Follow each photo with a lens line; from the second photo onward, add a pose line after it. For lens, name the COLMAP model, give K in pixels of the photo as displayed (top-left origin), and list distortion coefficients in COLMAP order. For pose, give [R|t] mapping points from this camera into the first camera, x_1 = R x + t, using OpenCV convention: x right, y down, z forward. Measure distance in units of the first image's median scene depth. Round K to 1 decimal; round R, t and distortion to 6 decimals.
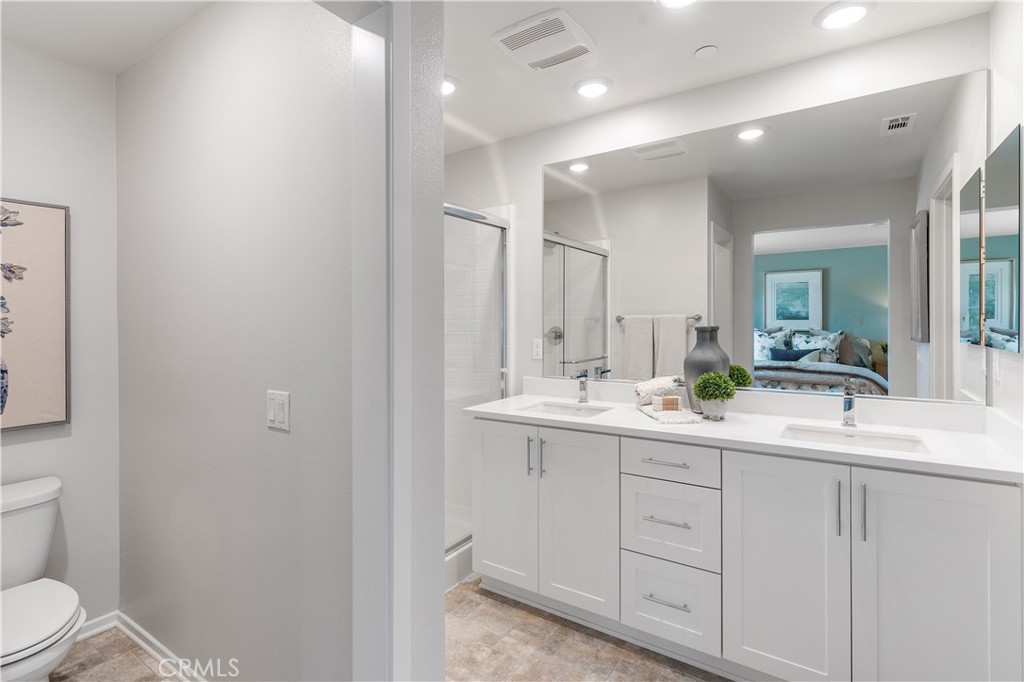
lens RADIAL K [[487.2, 0, 509.3], [0, 487.2, 335.5], [0, 0, 1]] dist [-0.001920, -0.000136]
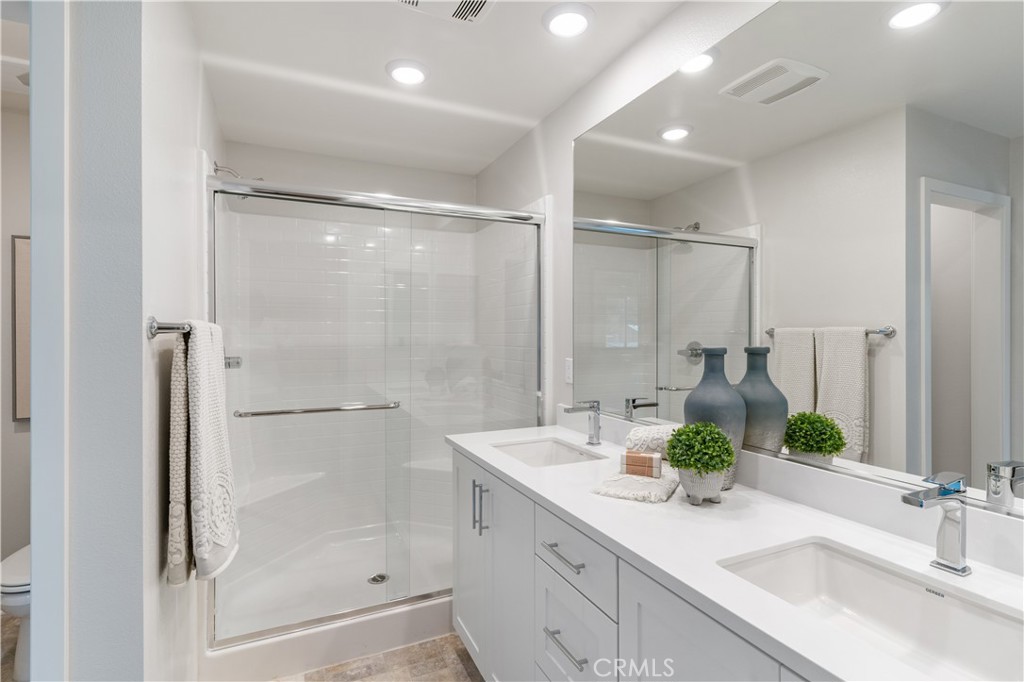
lens RADIAL K [[489.0, 0, 507.8], [0, 489.0, 342.9], [0, 0, 1]] dist [0.002444, -0.000233]
pose [[0.858889, 0.016145, -0.511907, 0.370423], [-0.020516, 0.999785, -0.002890, -0.012828], [0.511751, 0.012985, 0.859036, 0.249149]]
